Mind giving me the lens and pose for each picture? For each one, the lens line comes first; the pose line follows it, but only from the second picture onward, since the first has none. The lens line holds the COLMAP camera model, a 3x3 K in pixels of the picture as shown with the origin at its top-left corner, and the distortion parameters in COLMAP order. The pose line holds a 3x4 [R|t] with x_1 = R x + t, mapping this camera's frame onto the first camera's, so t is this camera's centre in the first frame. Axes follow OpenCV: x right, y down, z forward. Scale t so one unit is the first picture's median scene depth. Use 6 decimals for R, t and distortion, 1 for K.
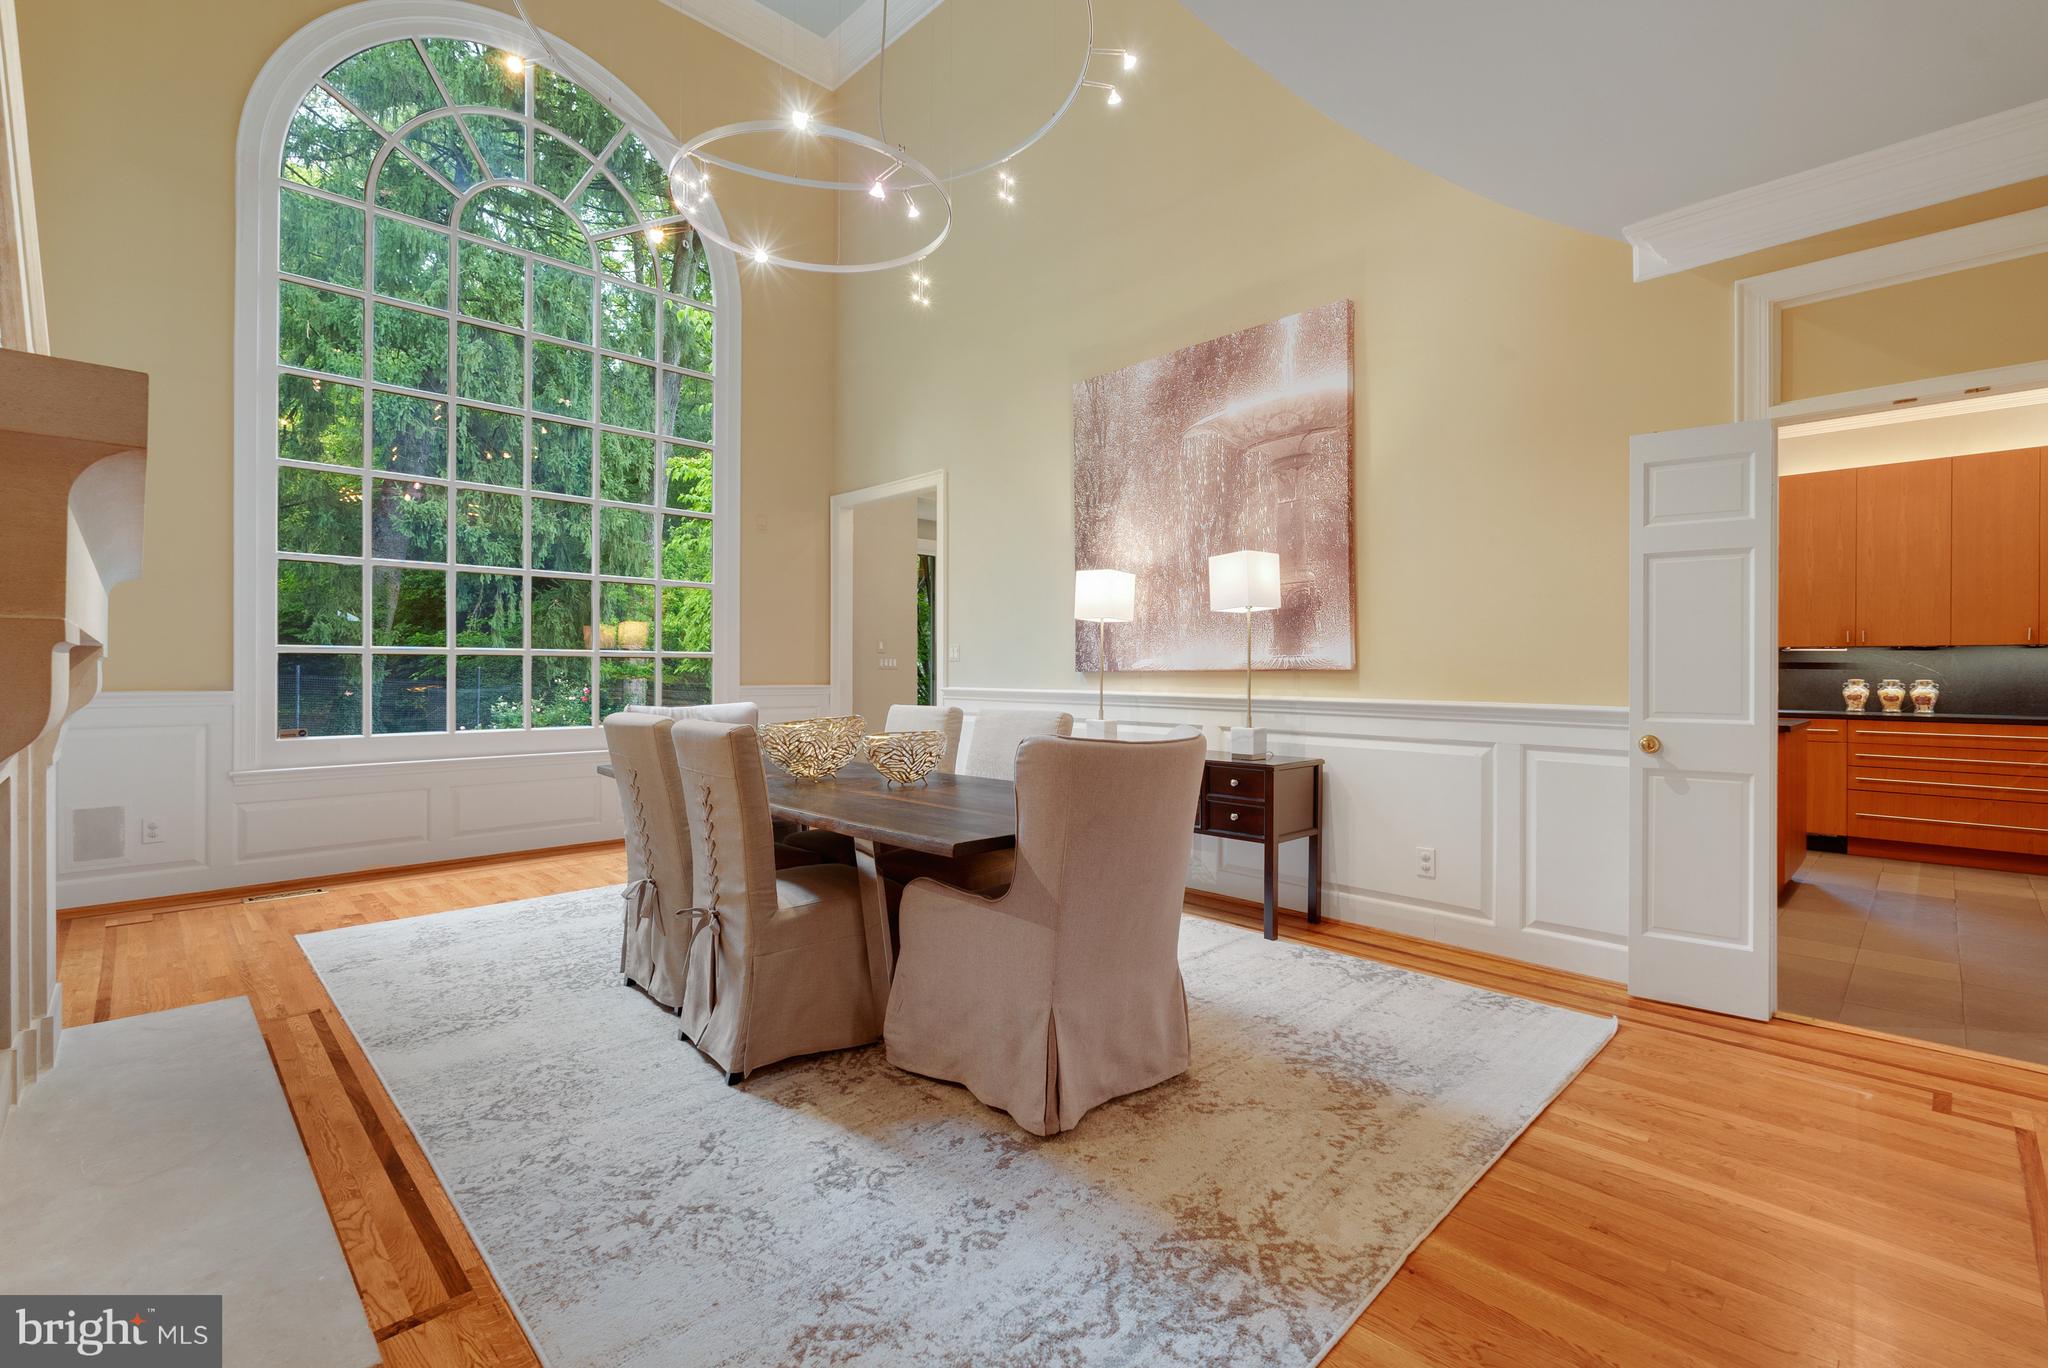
lens RADIAL K [[936.1, 0, 1028.9], [0, 936.1, 670.2], [0, 0, 1]] dist [-0.006694, 0.000878]
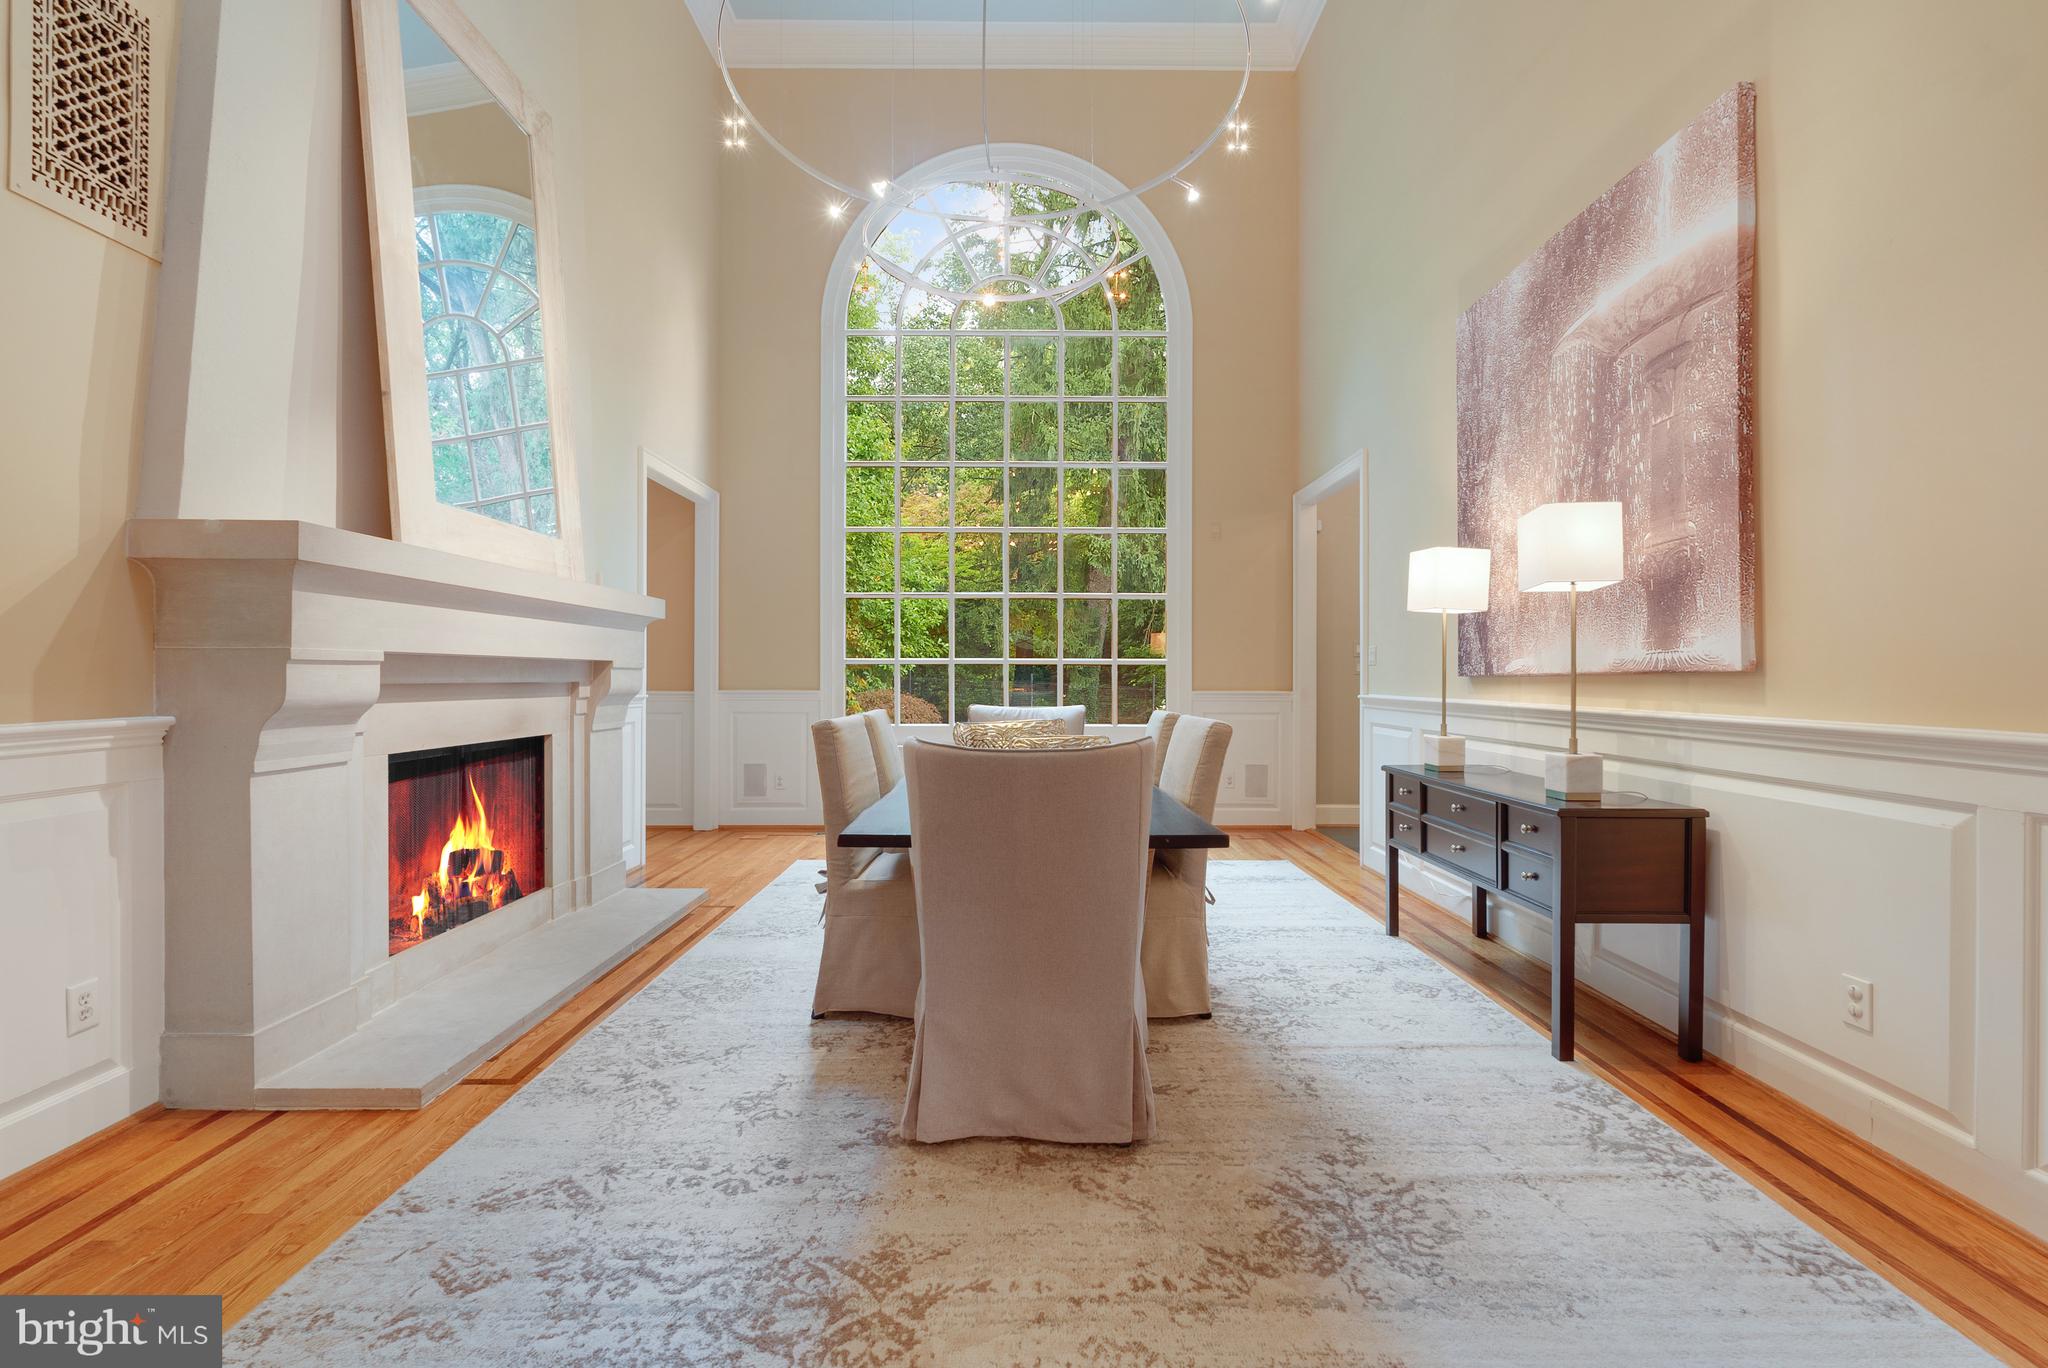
lens RADIAL K [[936.1, 0, 1025.4], [0, 936.1, 677.4], [0, 0, 1]] dist [-0.006694, 0.000878]
pose [[0.700455, -0.001726, -0.713694, 0.506547], [0.001146, 0.999999, -0.001294, 0.004538], [0.713696, 0.000089, 0.700456, 0.243056]]
